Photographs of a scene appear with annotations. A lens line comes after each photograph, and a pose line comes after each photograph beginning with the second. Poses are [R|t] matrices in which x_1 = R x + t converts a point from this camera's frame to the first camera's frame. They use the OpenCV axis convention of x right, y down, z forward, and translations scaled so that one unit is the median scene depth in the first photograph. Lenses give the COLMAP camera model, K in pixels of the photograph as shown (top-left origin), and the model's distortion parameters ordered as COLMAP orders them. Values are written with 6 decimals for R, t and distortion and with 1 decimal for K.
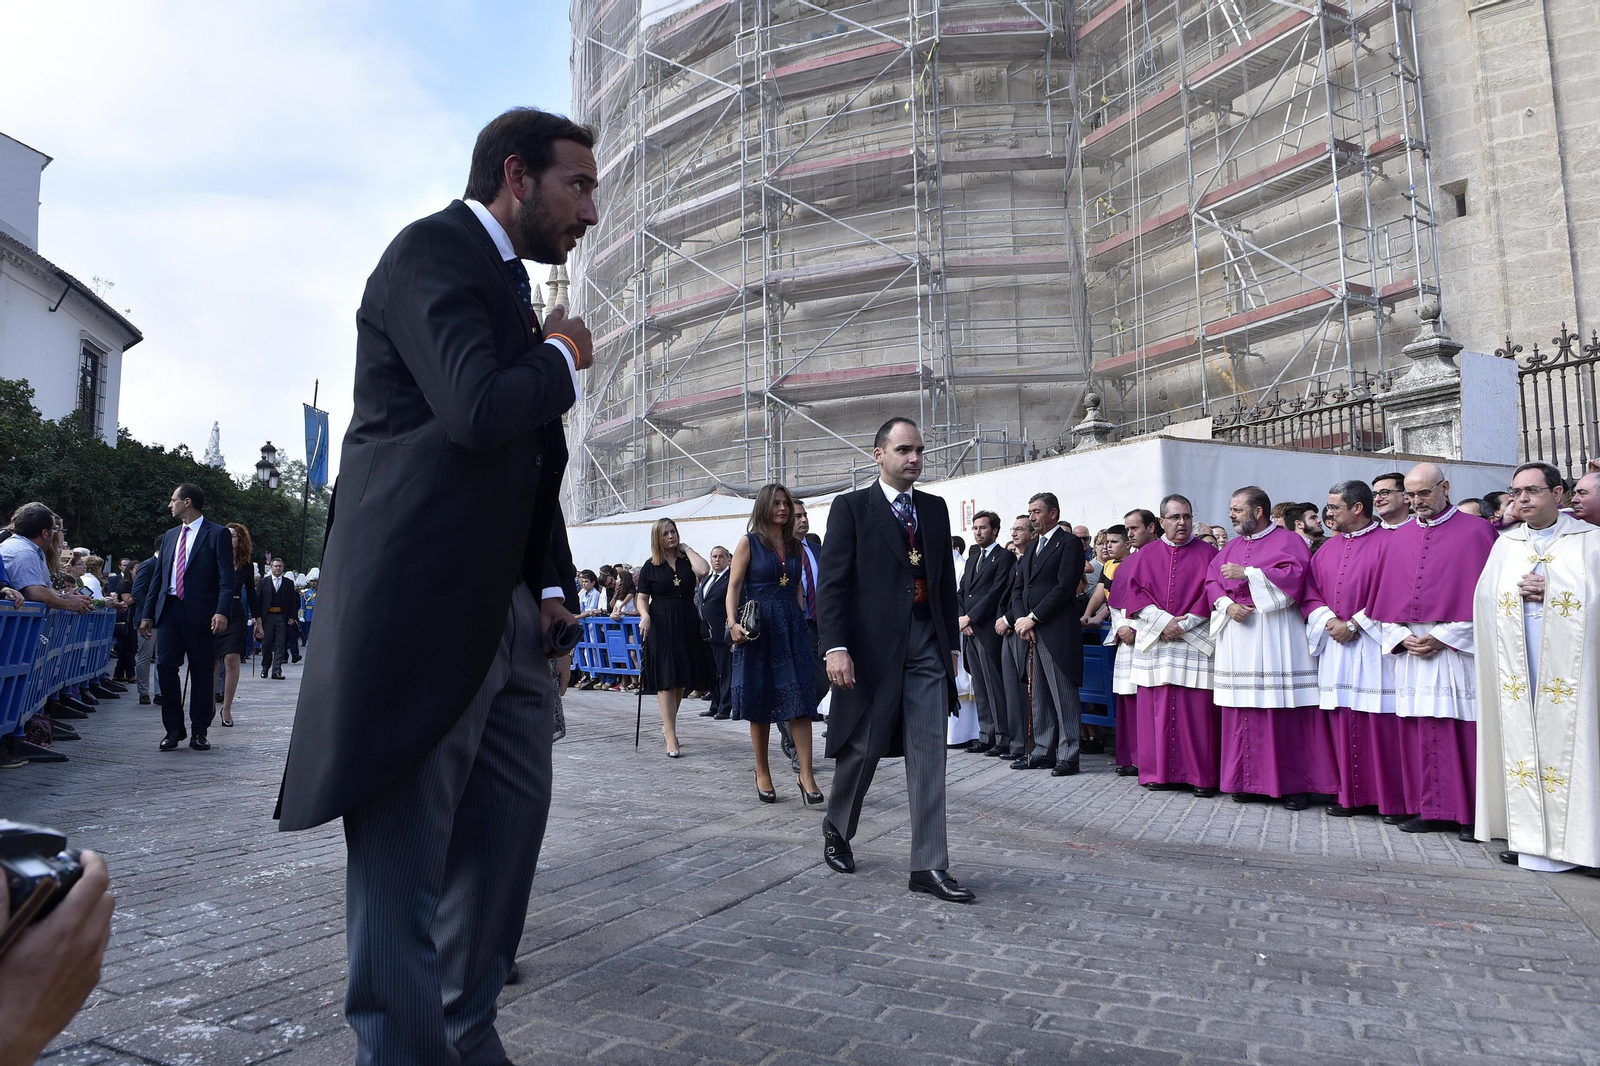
lens RADIAL K [[1084.2, 0, 797.6], [0, 1084.2, 527.5], [0, 0, 1]] dist [-0.048710, -0.004940]
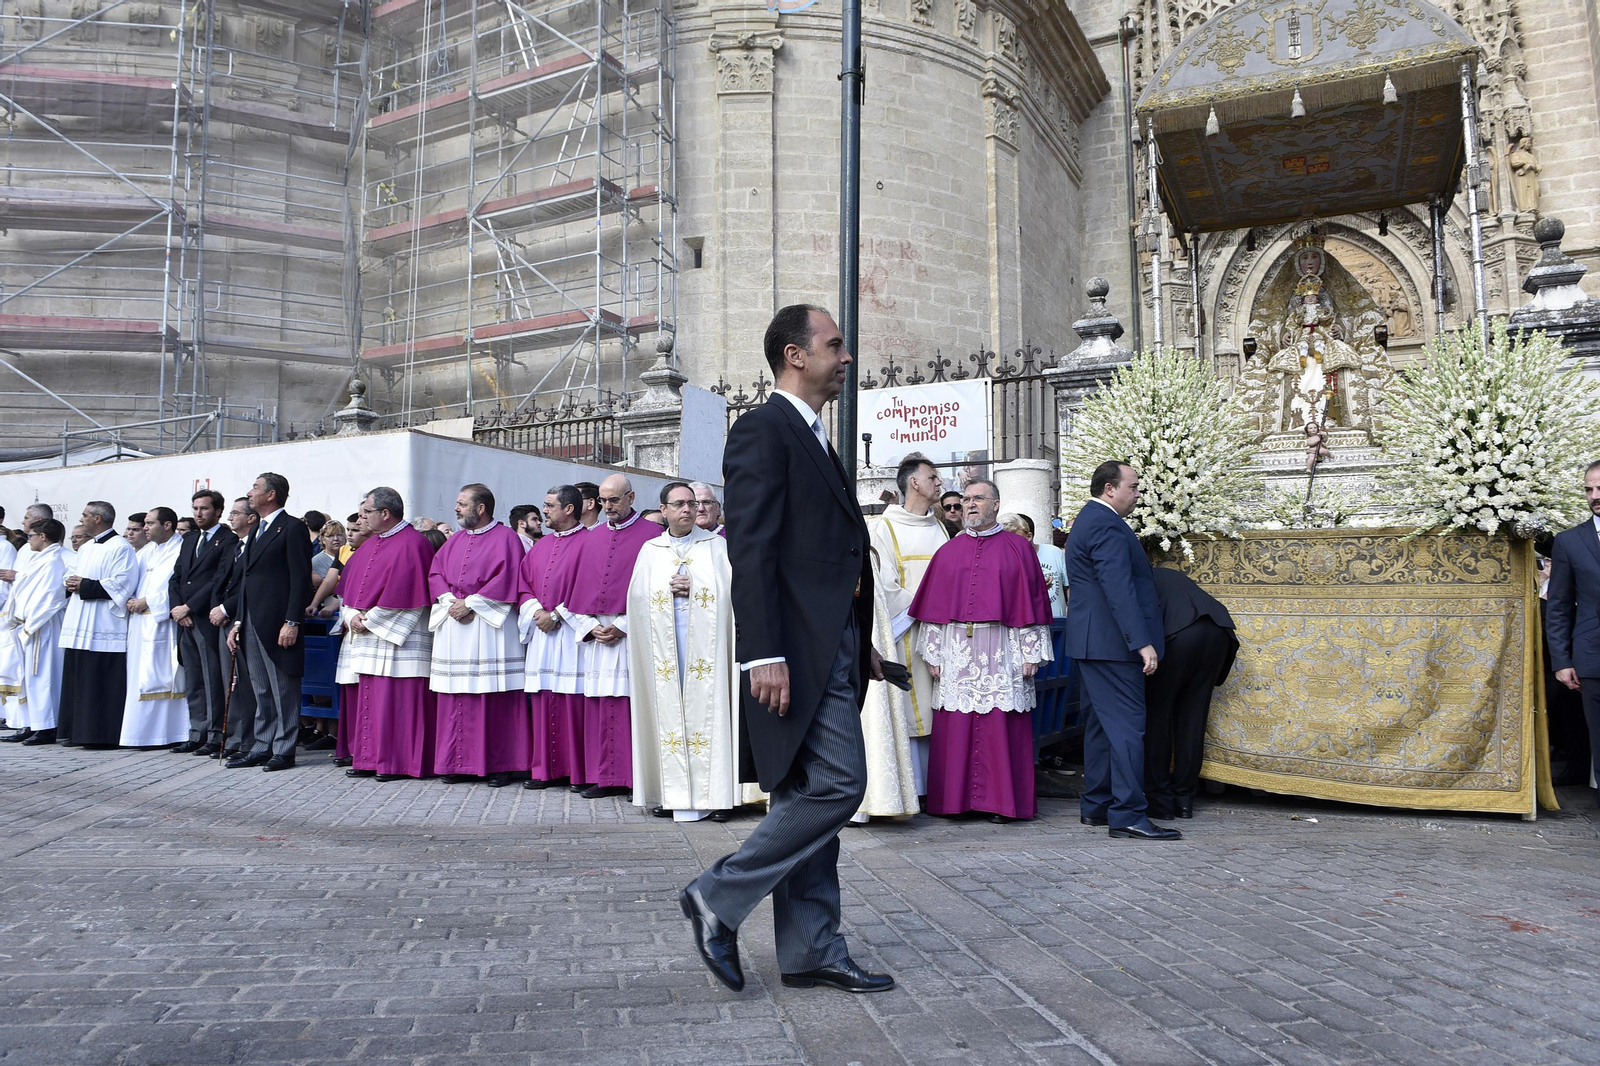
lens RADIAL K [[1084.4, 0, 783.7], [0, 1084.4, 523.8], [0, 0, 1]] dist [-0.050558, -0.002239]
pose [[0.802540, 0.054159, 0.594135, 0.013586], [-0.054794, 0.998353, -0.016991, 0.000857], [-0.594077, -0.018919, 0.804186, -0.013944]]
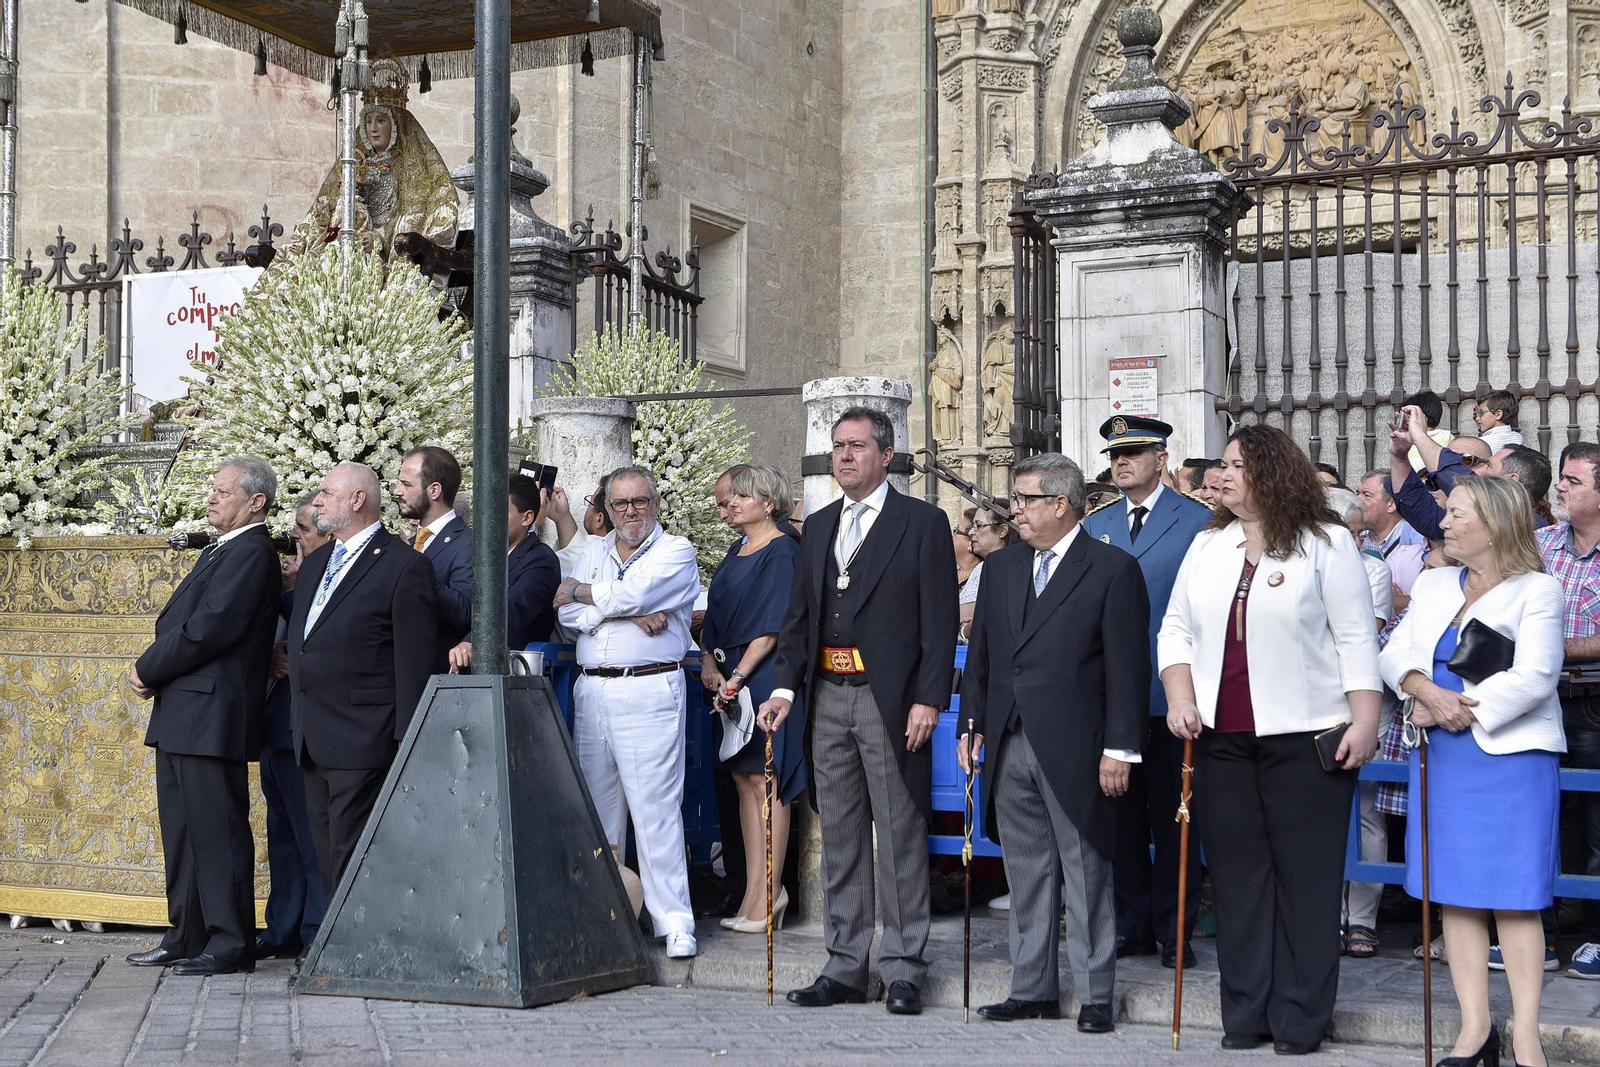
lens RADIAL K [[2285.9, 0, 797.1], [0, 2285.9, 534.2], [0, 0, 1]] dist [0.155198, -0.096254]
pose [[0.789936, 0.054819, 0.610734, 0.165641], [-0.063312, 0.997964, -0.007687, -0.012581], [-0.609912, -0.032595, 0.791798, -0.388439]]
